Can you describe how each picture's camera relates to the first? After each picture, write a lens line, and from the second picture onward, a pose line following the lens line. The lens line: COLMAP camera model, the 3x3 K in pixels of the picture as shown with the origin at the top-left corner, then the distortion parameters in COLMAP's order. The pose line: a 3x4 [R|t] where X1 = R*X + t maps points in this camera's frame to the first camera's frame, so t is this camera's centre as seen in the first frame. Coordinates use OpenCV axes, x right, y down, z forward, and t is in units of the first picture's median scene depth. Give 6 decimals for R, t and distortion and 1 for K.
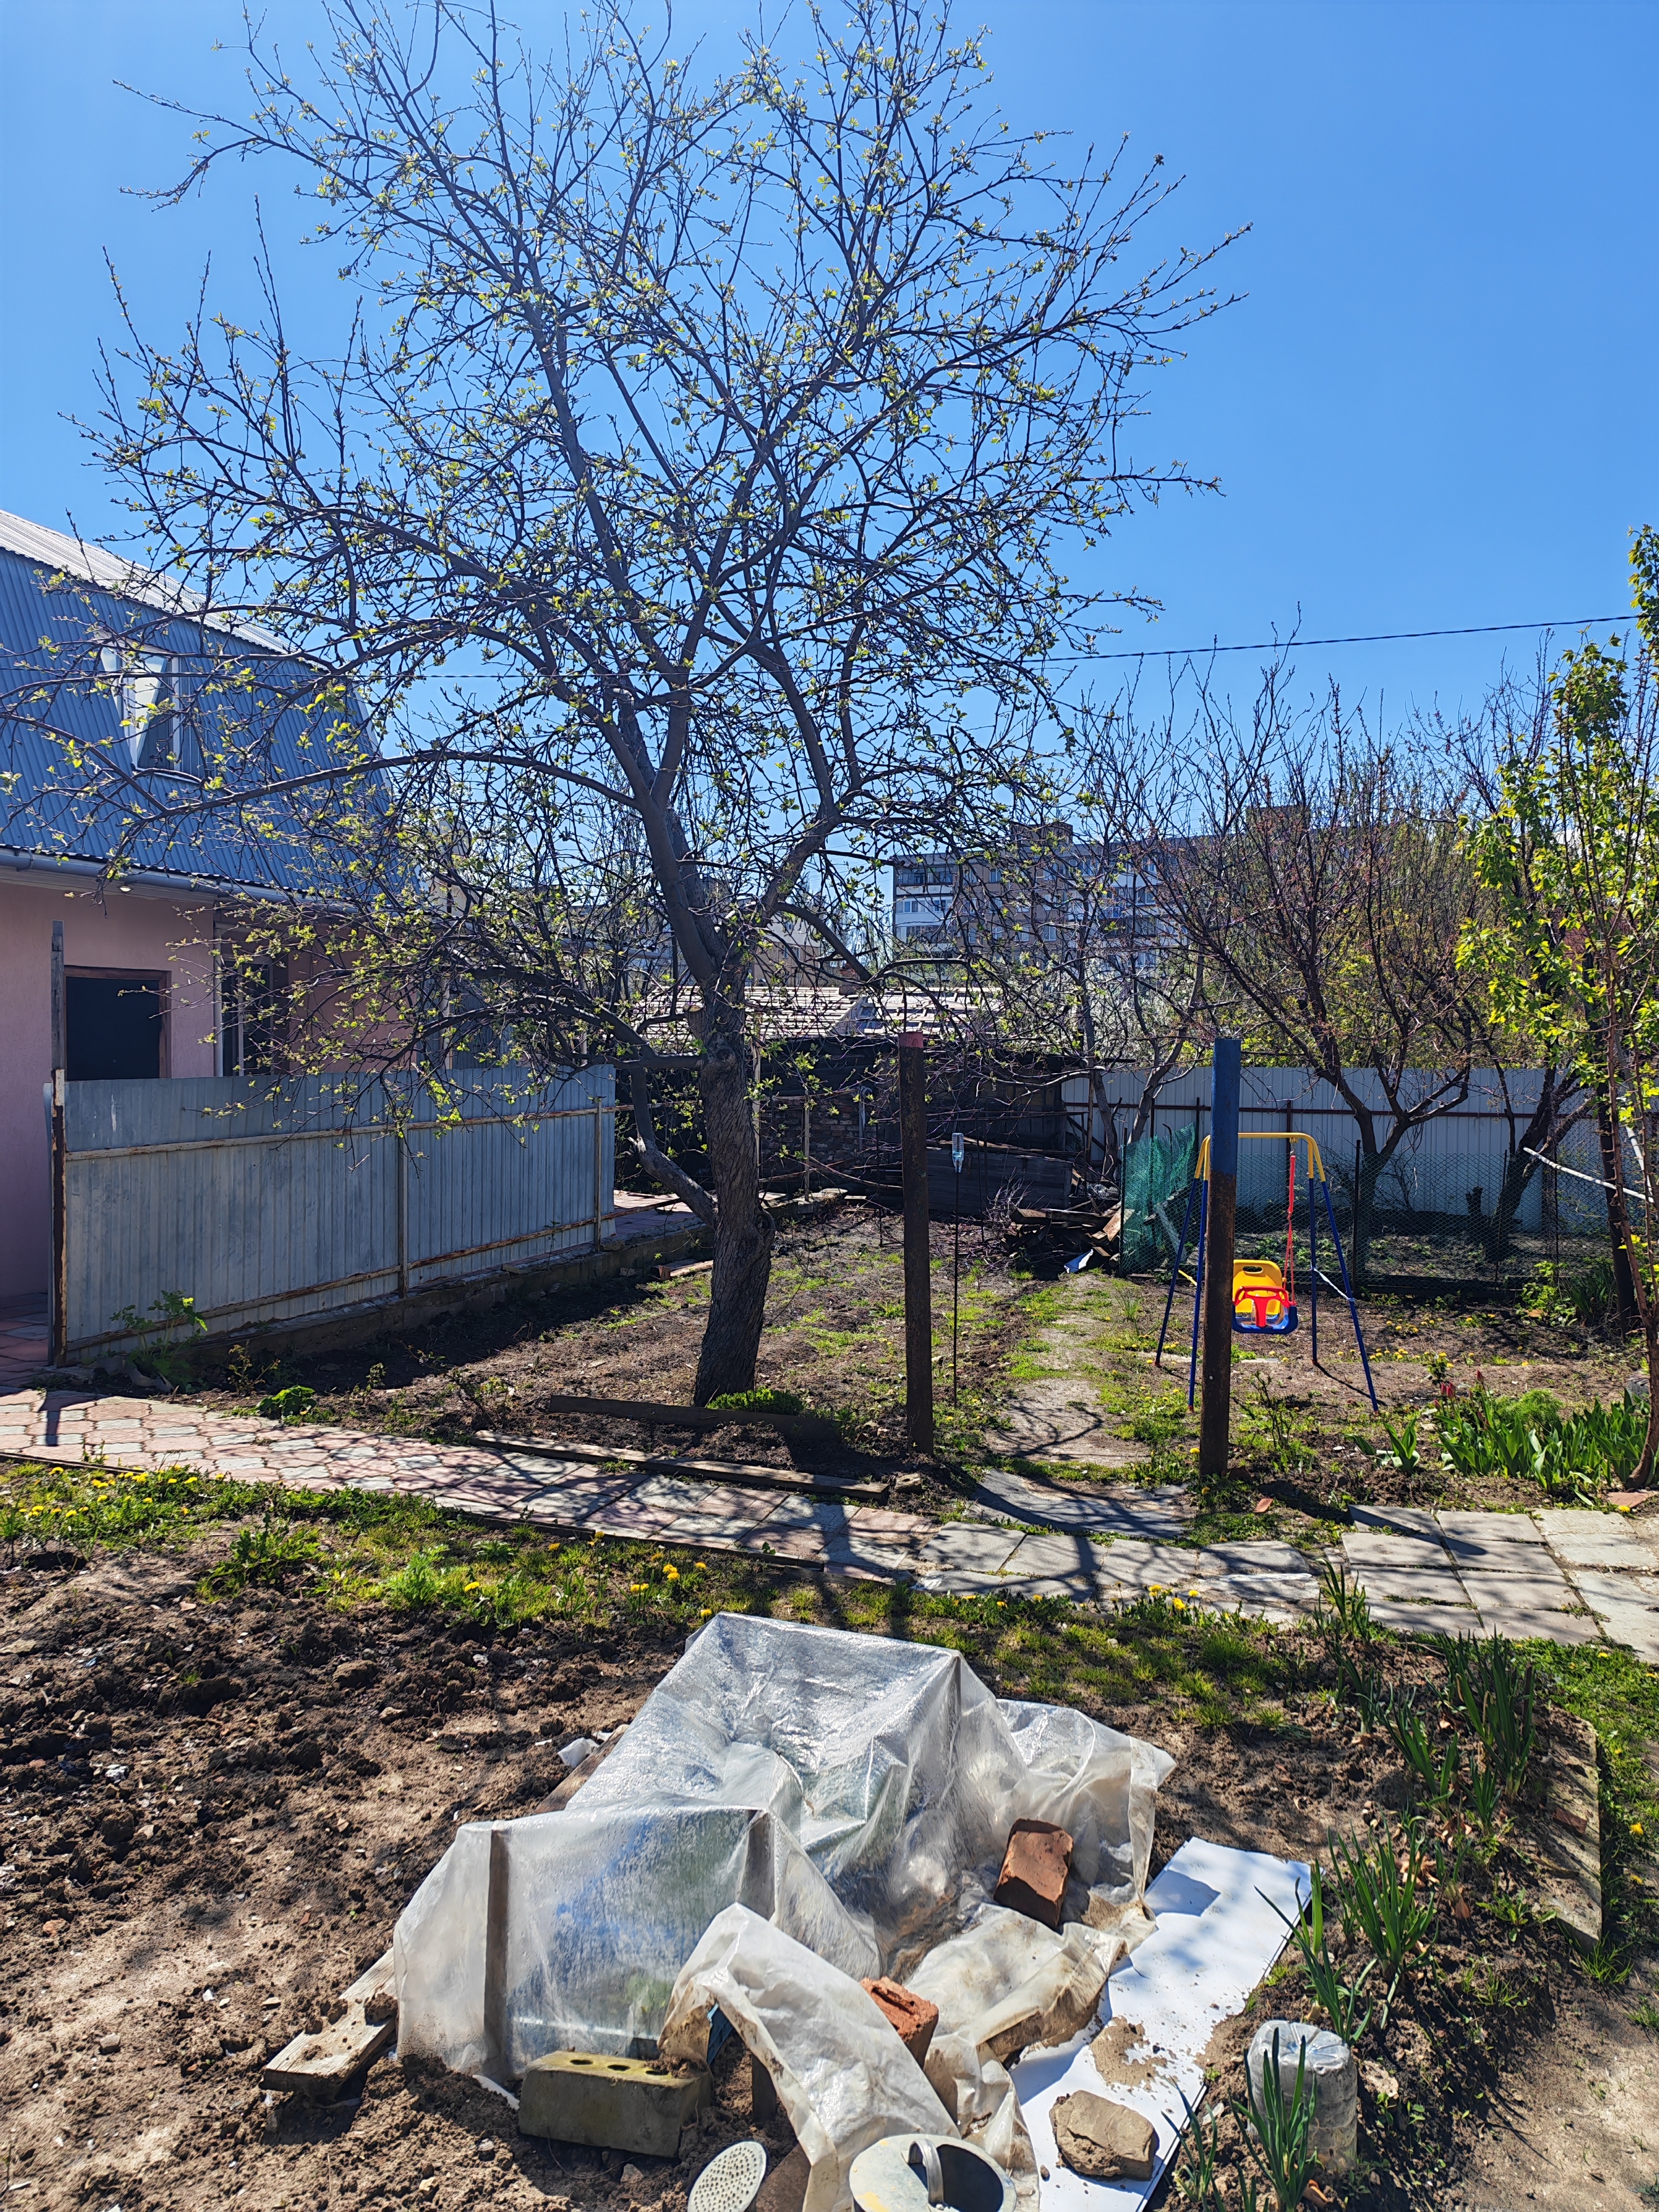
lens RADIAL K [[1521.9, 0, 830.2], [0, 1521.9, 1104.7], [0, 0, 1]] dist [0.022284, -0.005857]
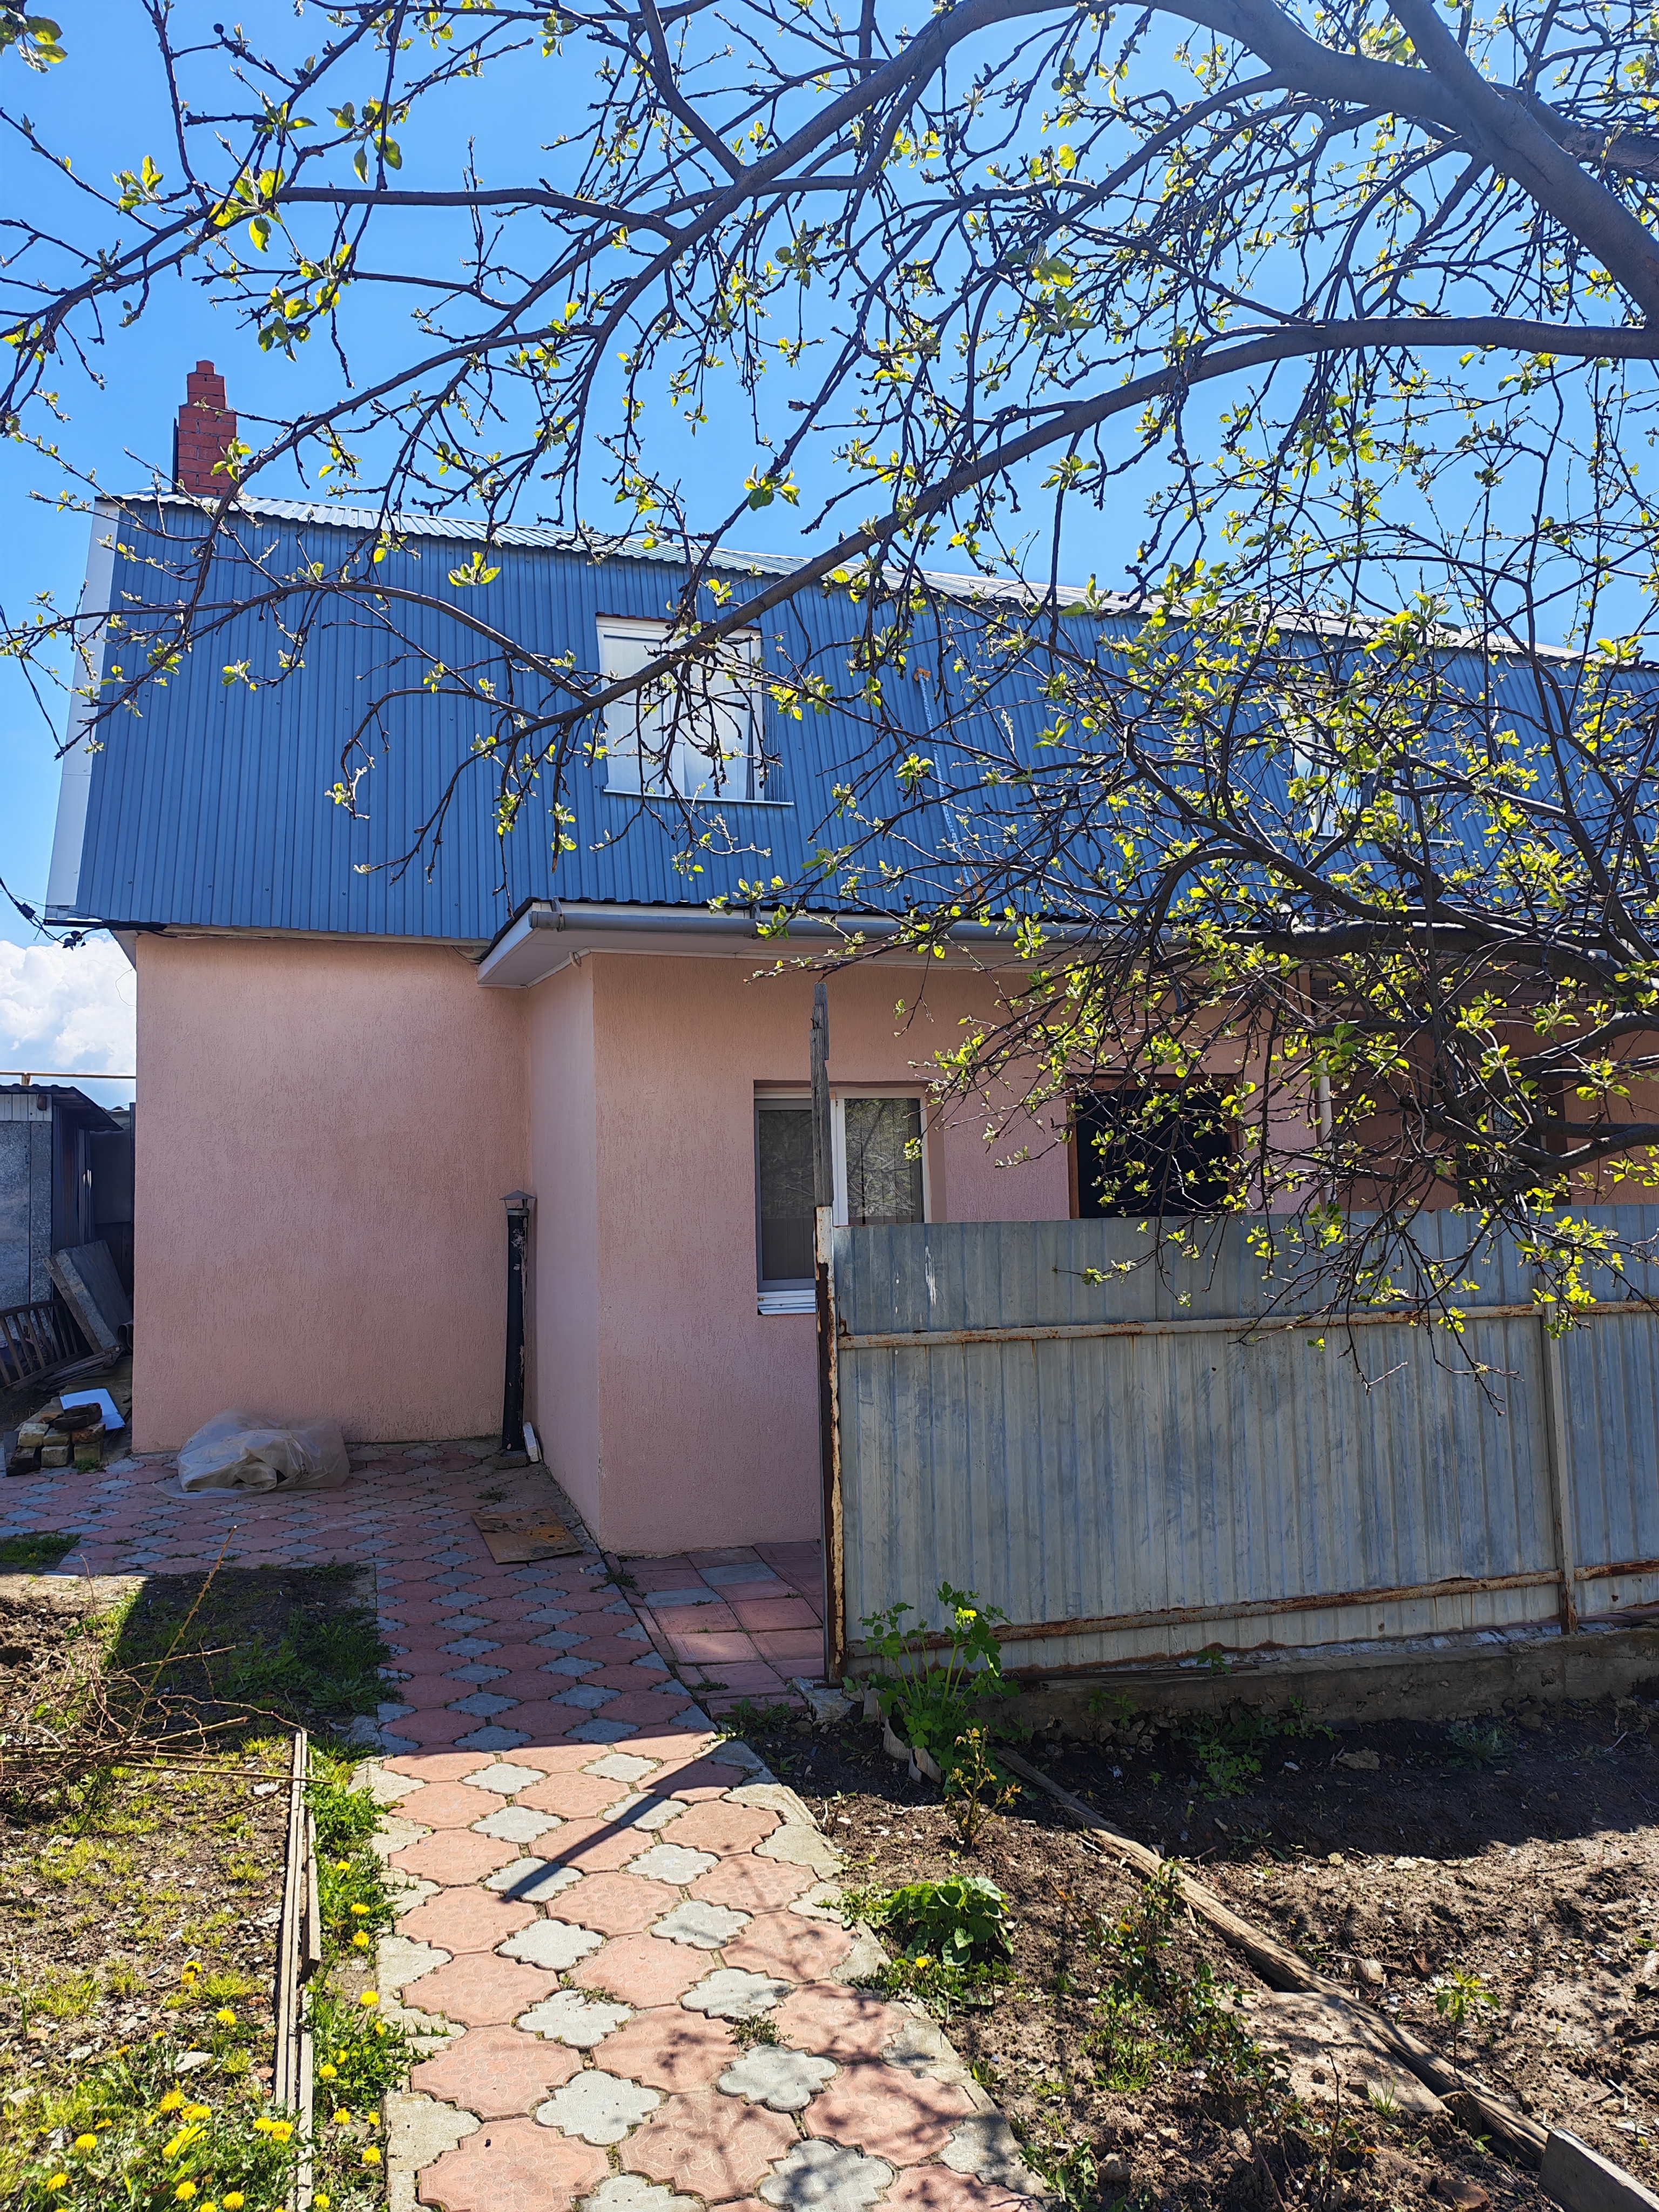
lens RADIAL K [[1521.9, 0, 827.7], [0, 1521.9, 1096.4], [0, 0, 1]] dist [0.022284, -0.005857]
pose [[0.598215, -0.075743, -0.797748, 0.009166], [-0.014514, 0.994335, -0.105292, -0.000828], [0.801204, 0.074566, 0.593727, 0.501006]]
